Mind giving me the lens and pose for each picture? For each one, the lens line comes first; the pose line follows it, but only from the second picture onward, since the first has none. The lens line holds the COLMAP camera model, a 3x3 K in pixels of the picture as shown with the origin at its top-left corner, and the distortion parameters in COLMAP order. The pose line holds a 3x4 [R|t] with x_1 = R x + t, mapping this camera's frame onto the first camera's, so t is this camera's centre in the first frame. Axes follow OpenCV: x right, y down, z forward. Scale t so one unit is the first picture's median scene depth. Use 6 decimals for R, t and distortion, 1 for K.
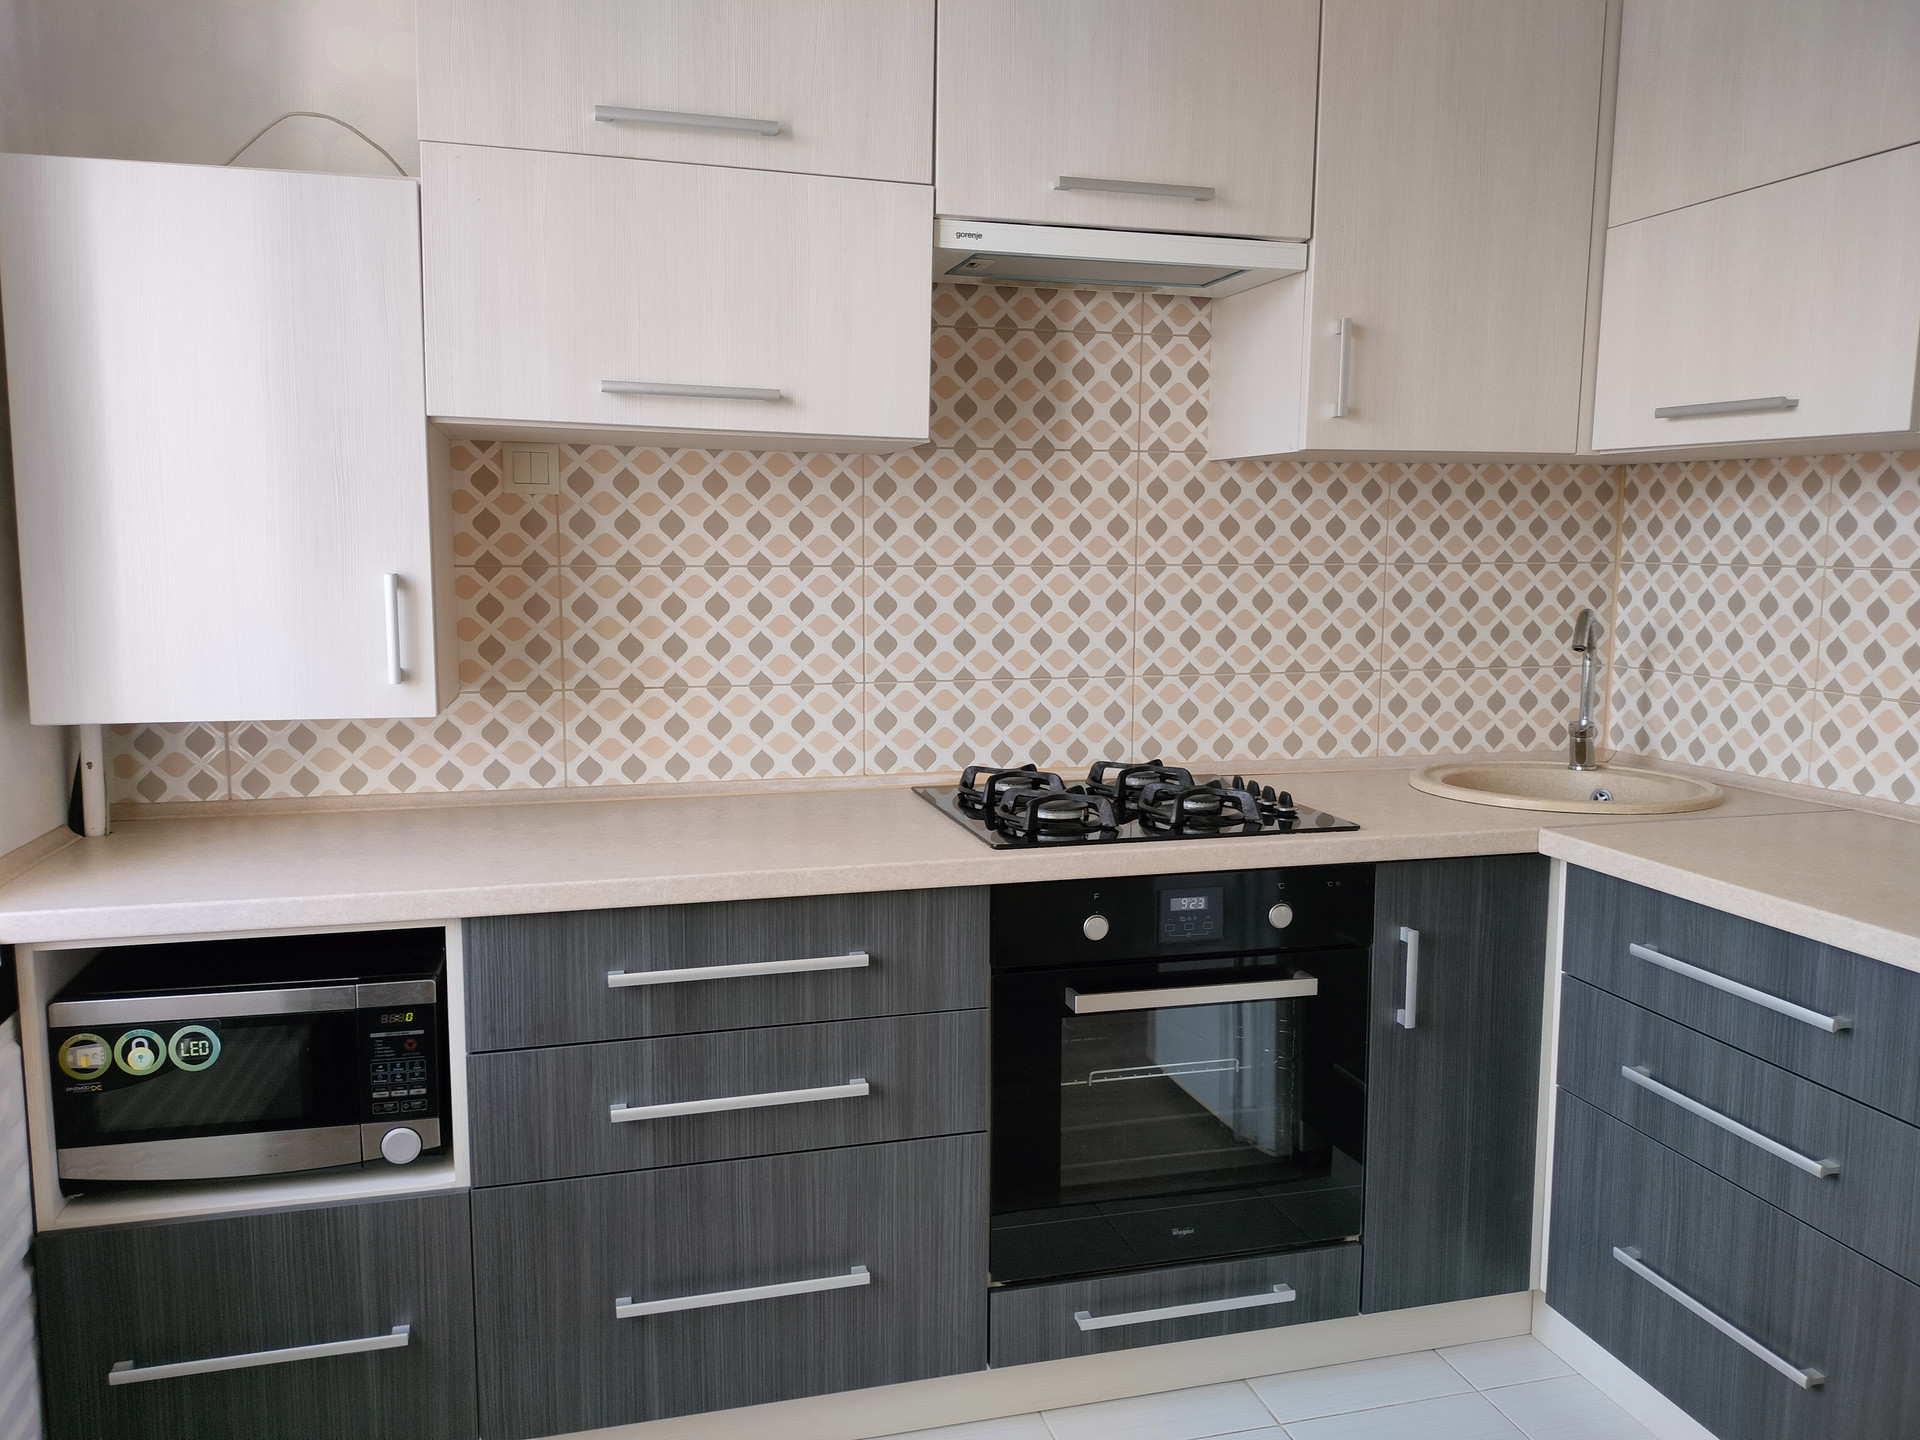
lens RADIAL K [[1438.9, 0, 952.6], [0, 1438.9, 723.0], [0, 0, 1]] dist [0.066936, -0.120234]
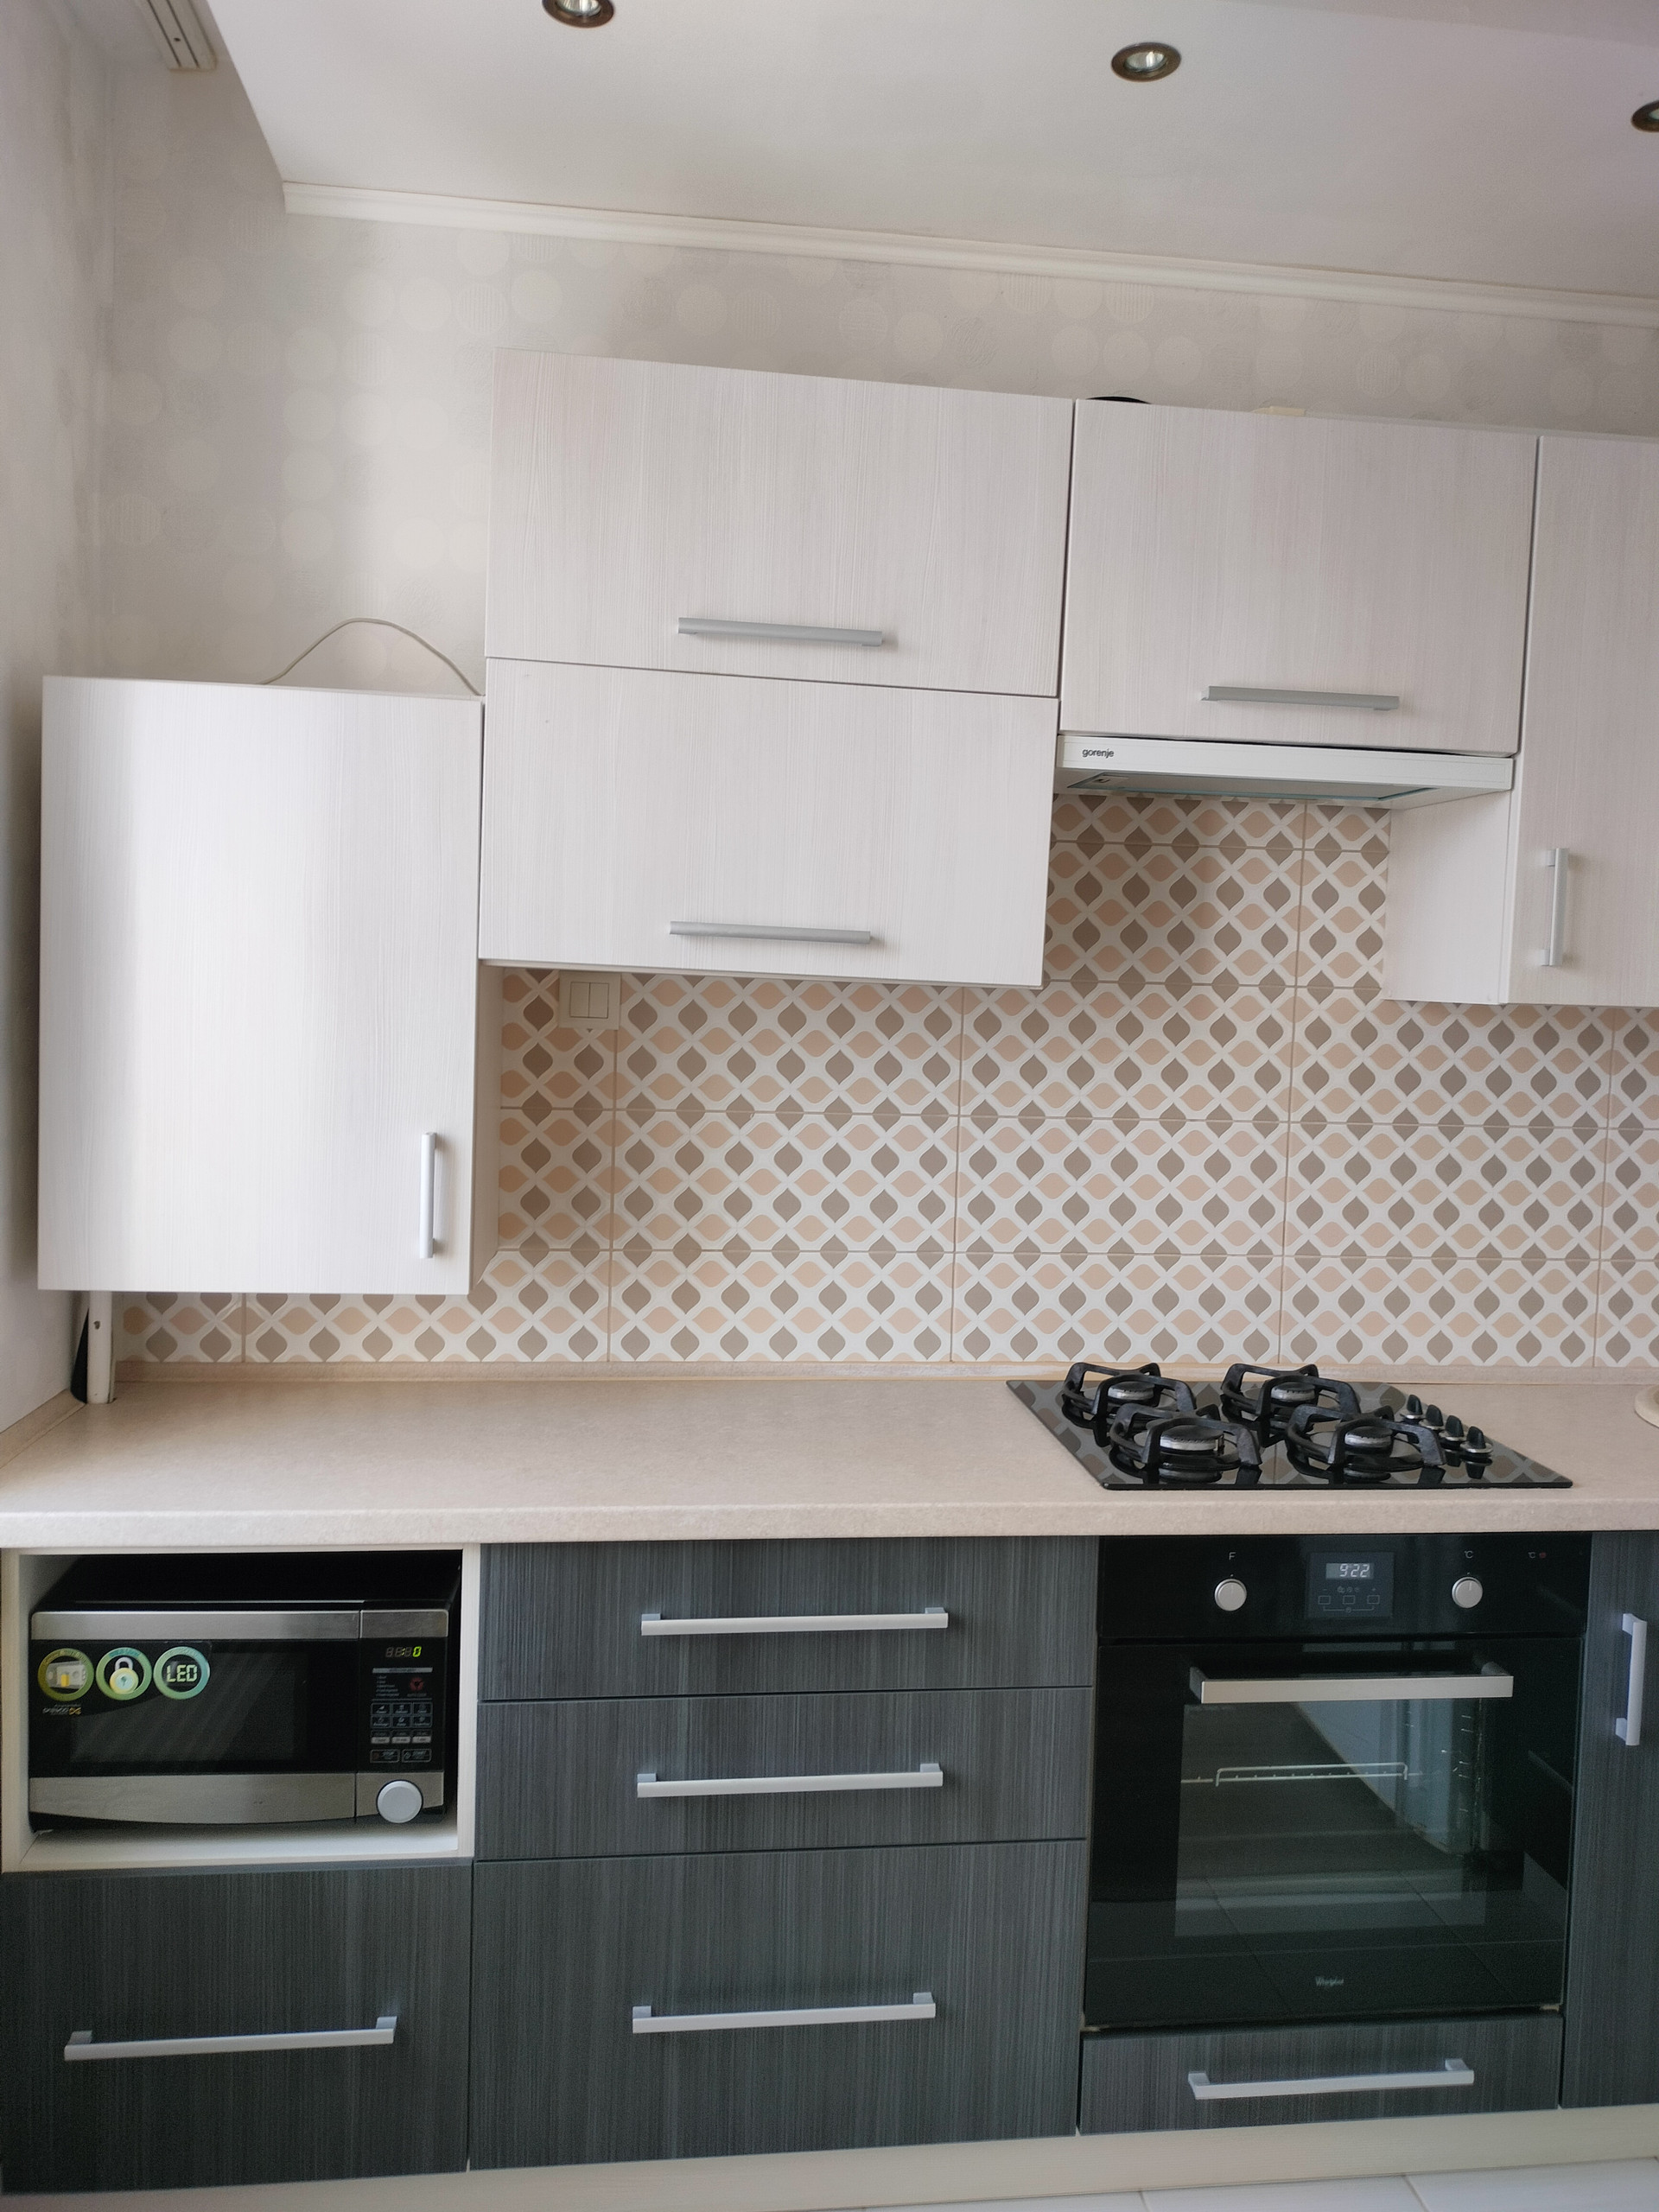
lens RADIAL K [[1657.8, 0, 826.2], [0, 1657.8, 1083.9], [0, 0, 1]] dist [0.066936, -0.120234]
pose [[0.989591, 0.033651, -0.139920, -0.003401], [-0.043040, 0.996981, -0.064628, -0.069598], [0.137322, 0.069978, 0.988051, 0.019012]]
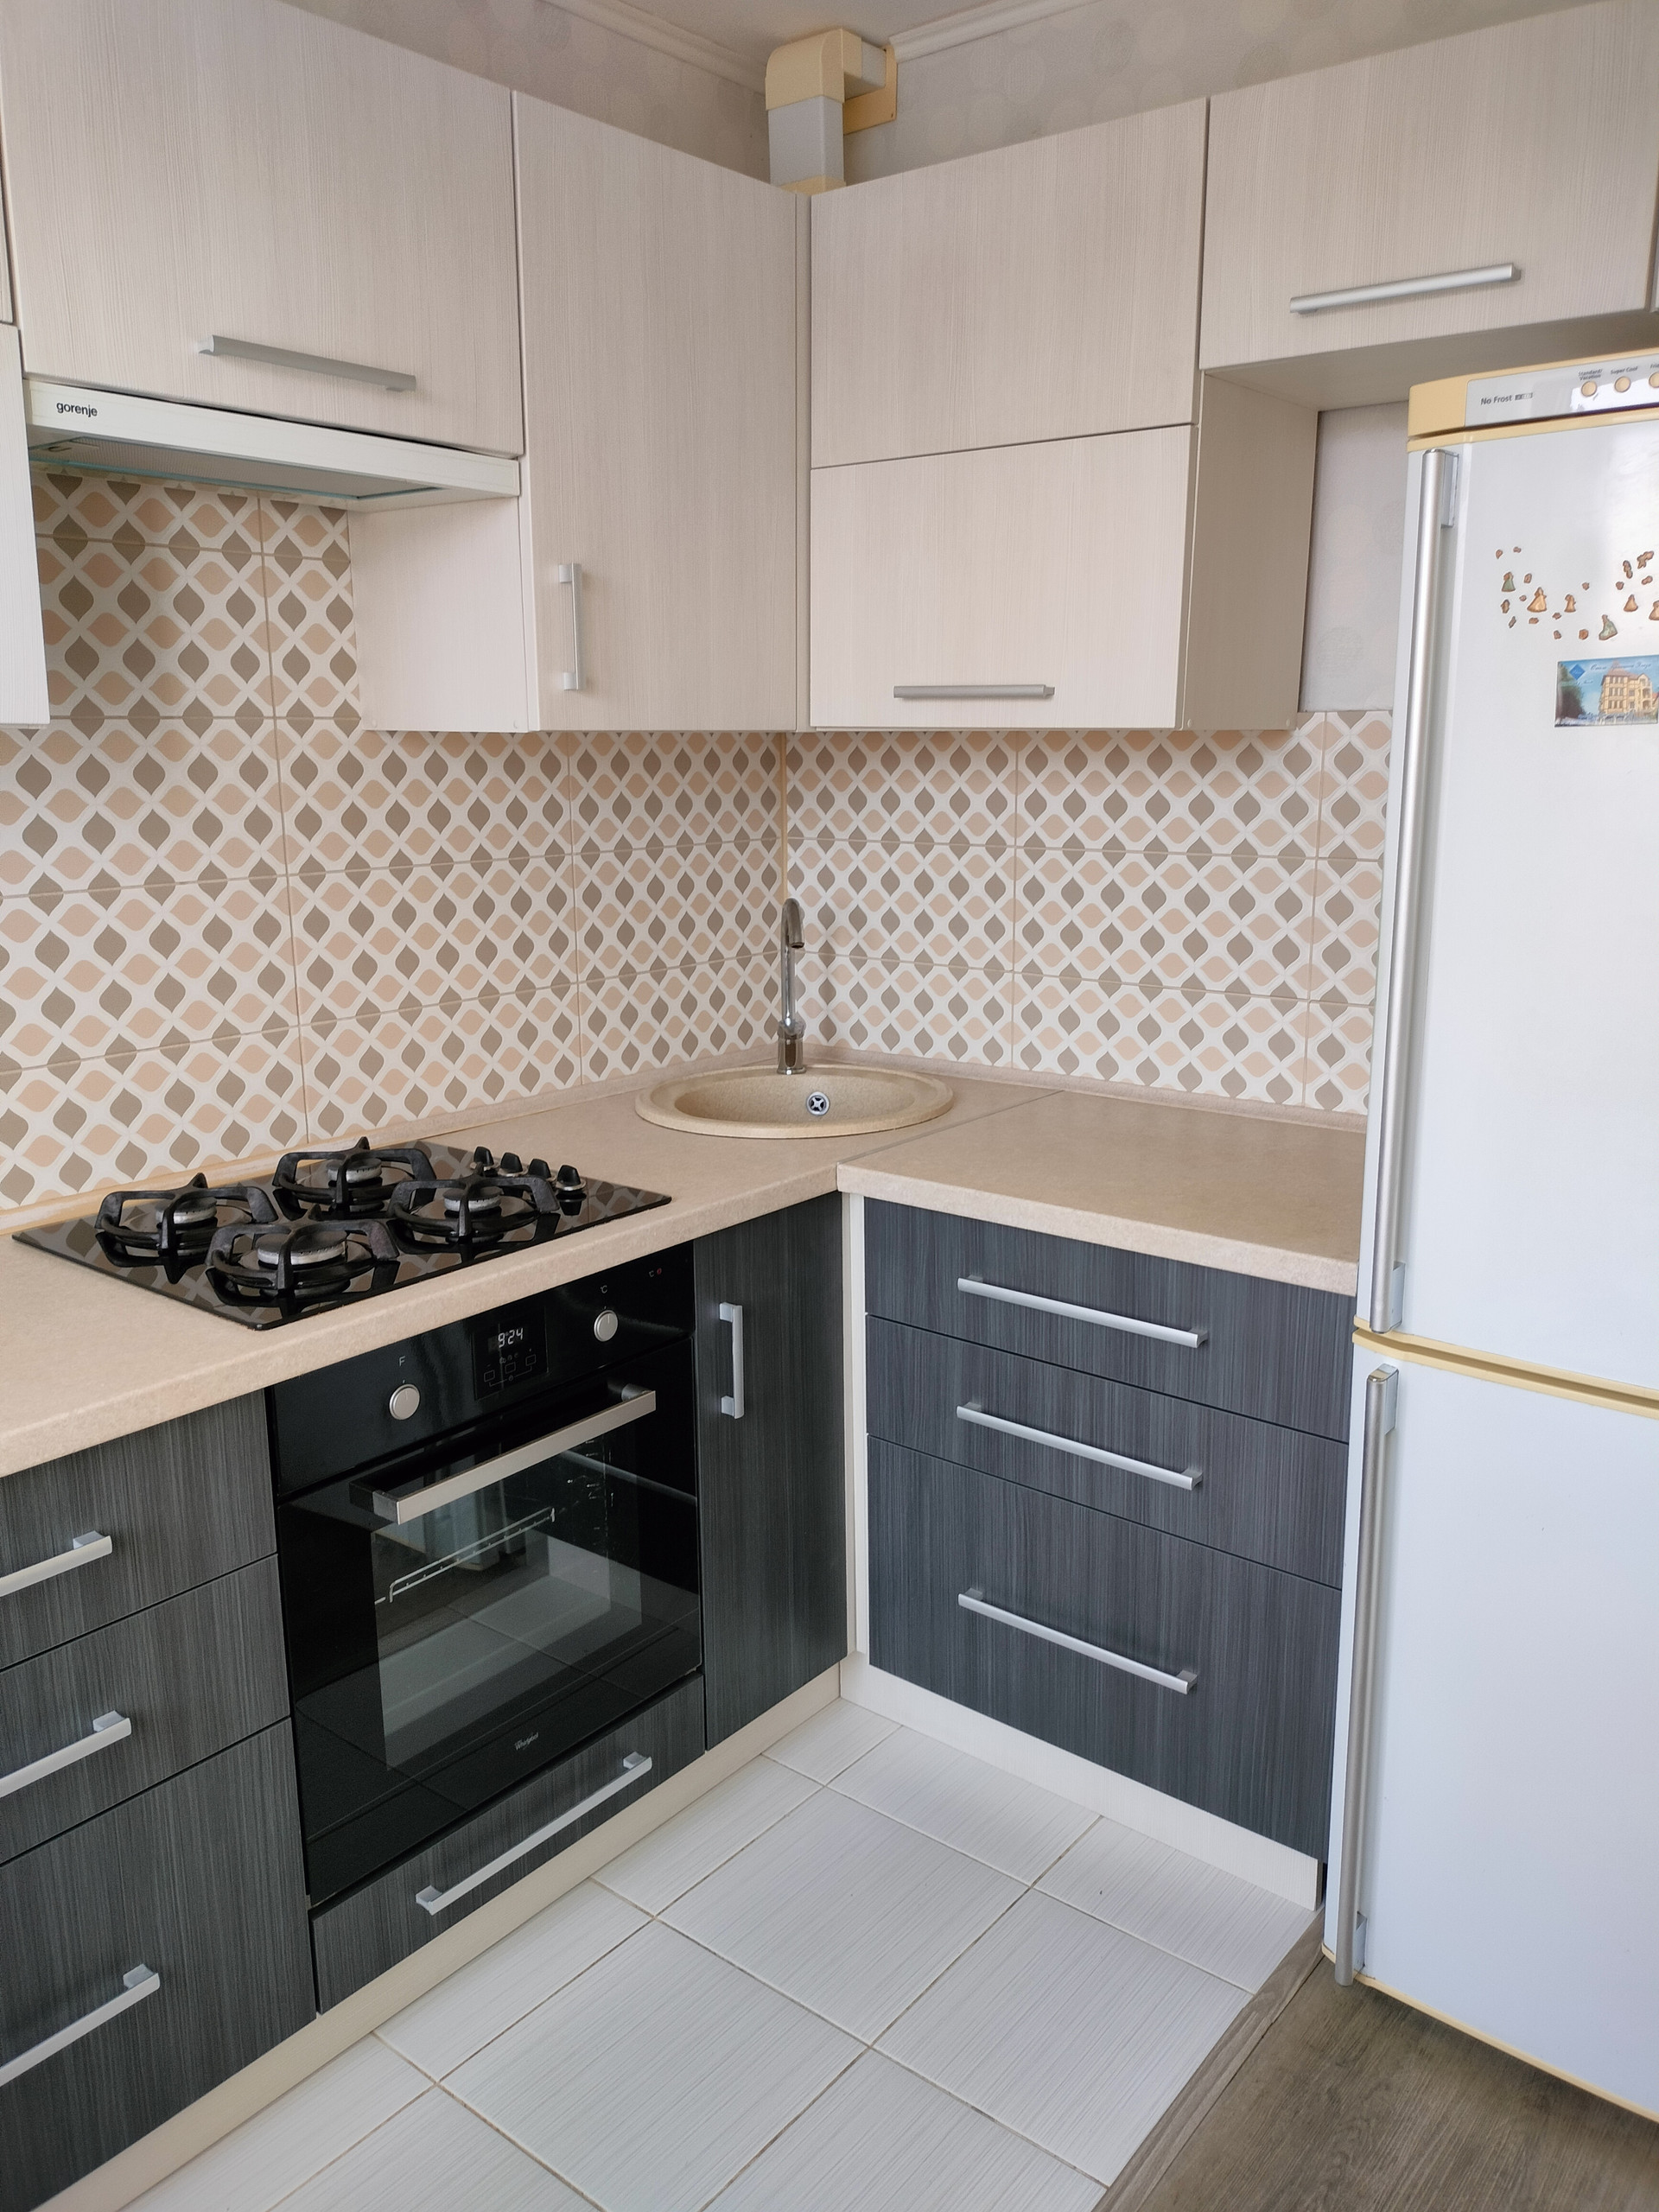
lens RADIAL K [[1657.8, 0, 836.3], [0, 1657.8, 1085.7], [0, 0, 1]] dist [0.066936, -0.120234]
pose [[0.801184, -0.130683, 0.583975, -0.189045], [0.081626, 0.990608, 0.109693, -0.088373], [-0.592825, -0.040217, 0.804326, 0.177889]]
